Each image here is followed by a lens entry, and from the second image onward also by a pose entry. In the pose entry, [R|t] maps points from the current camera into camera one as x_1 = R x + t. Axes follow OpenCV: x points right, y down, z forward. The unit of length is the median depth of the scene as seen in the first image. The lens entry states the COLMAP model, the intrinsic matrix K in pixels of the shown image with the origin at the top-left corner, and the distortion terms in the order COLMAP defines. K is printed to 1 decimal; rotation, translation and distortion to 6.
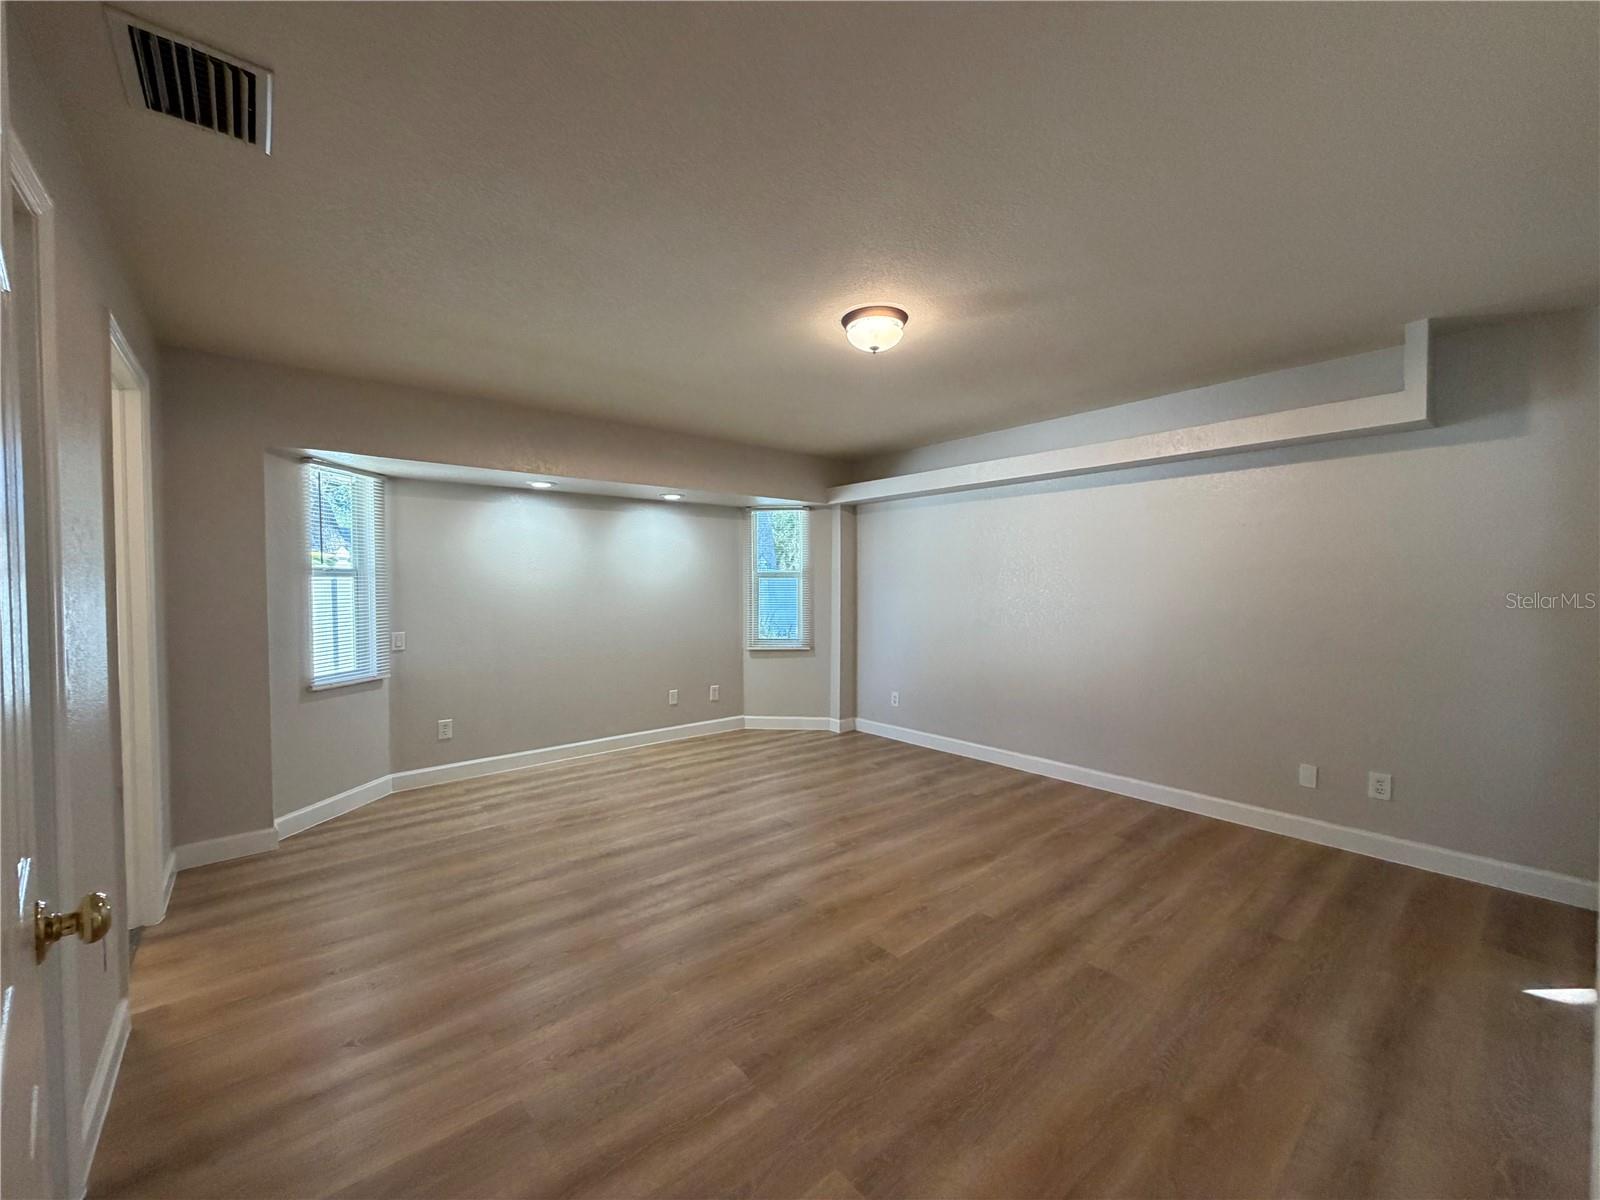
lens RADIAL K [[639.2, 0, 798.0], [0, 639.2, 600.4], [0, 0, 1]] dist [0.002505, -0.000239]
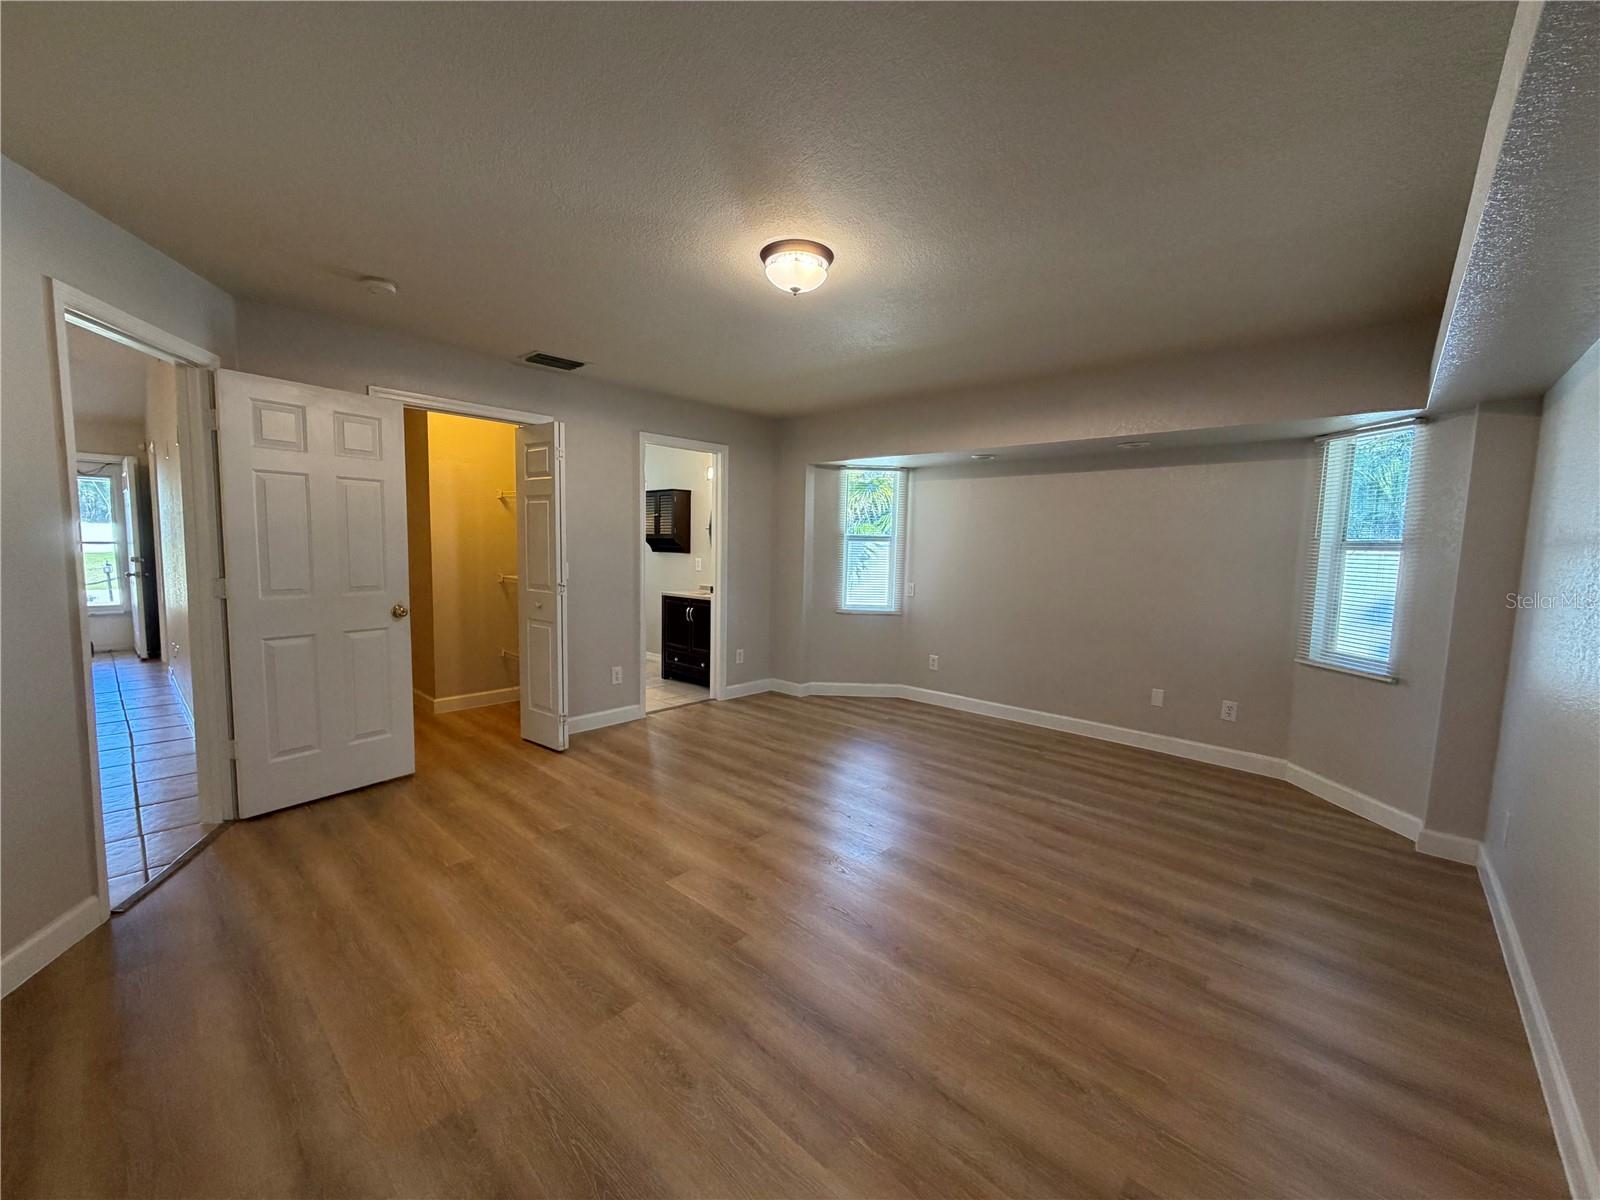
lens RADIAL K [[639.2, 0, 798.0], [0, 639.2, 600.4], [0, 0, 1]] dist [0.002505, -0.000239]
pose [[0.123529, 0.096472, -0.987641, 0.866568], [-0.047610, 0.994693, 0.091206, -0.033109], [0.991198, 0.035755, 0.127466, 0.742833]]
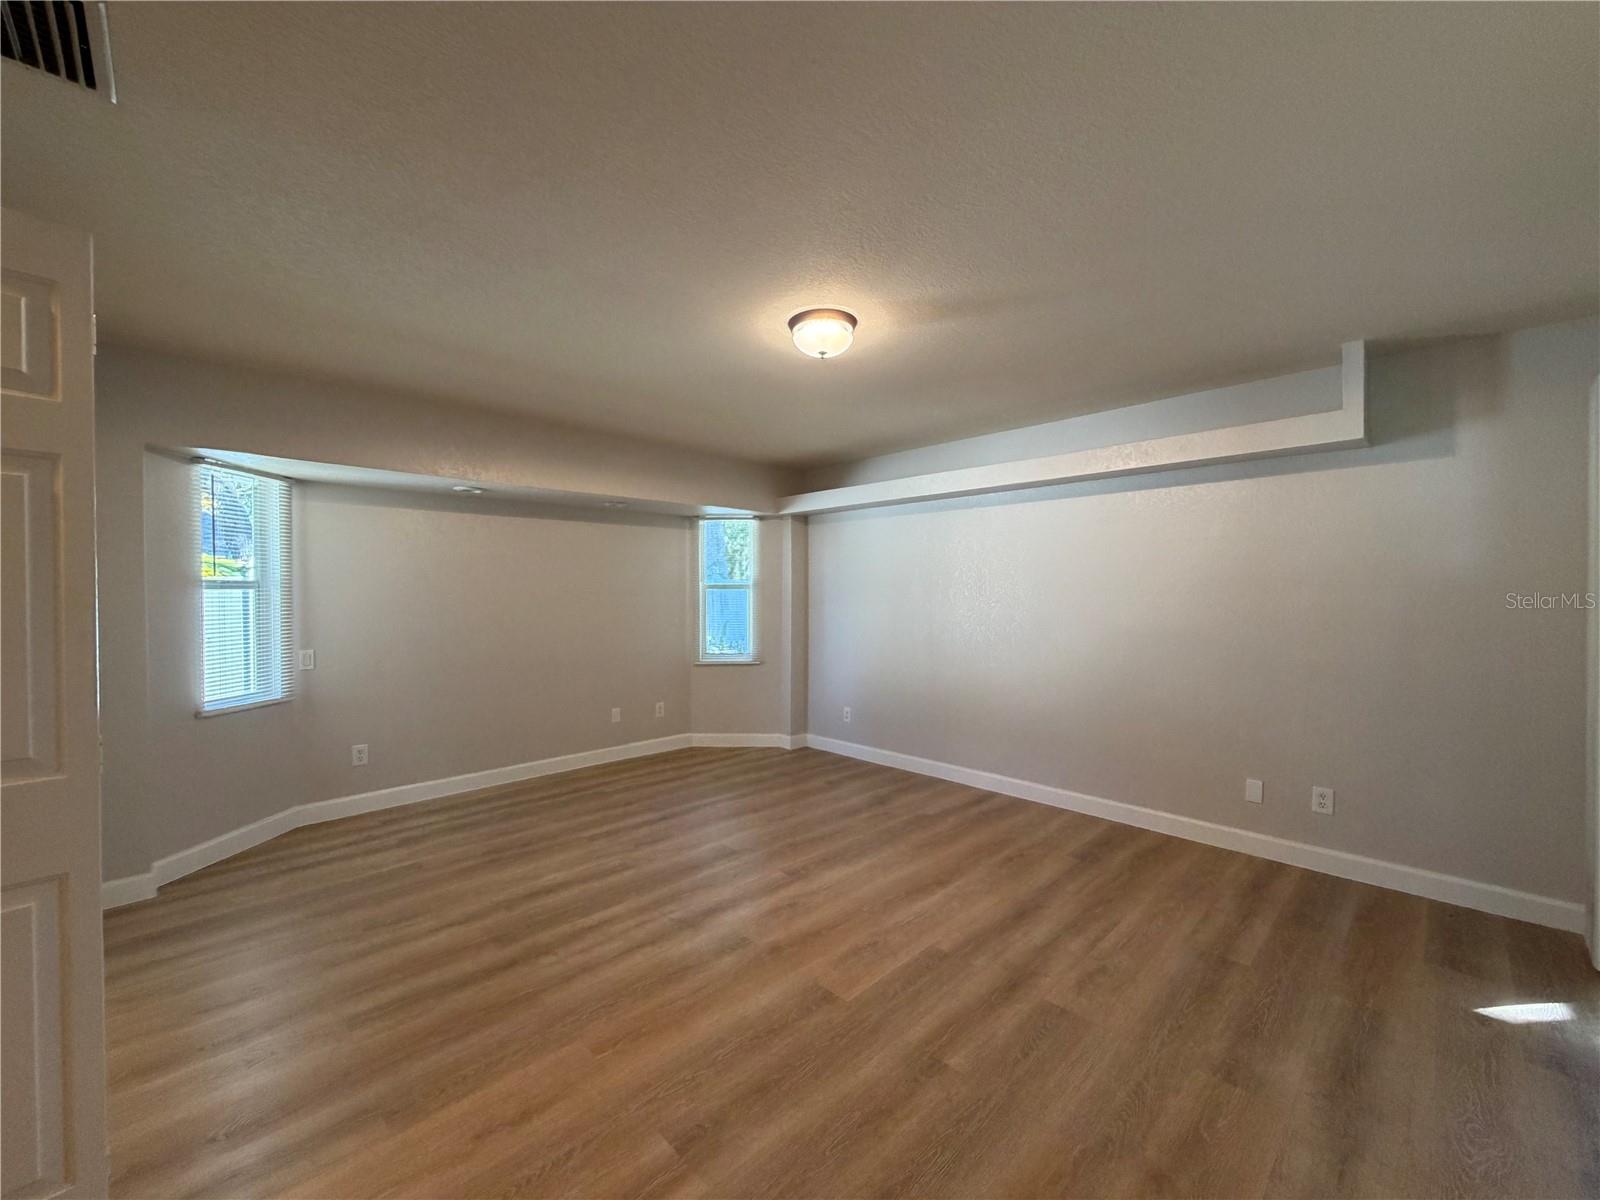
lens RADIAL K [[640.9, 0, 800.0], [0, 640.9, 600.0], [0, 0, 1]] dist [-0.000472, -0.000042]
pose [[0.997348, 0.000073, 0.072787, 0.013526], [0.000964, 0.999899, -0.014214, -0.009819], [-0.072781, 0.014246, 0.997246, 0.044997]]
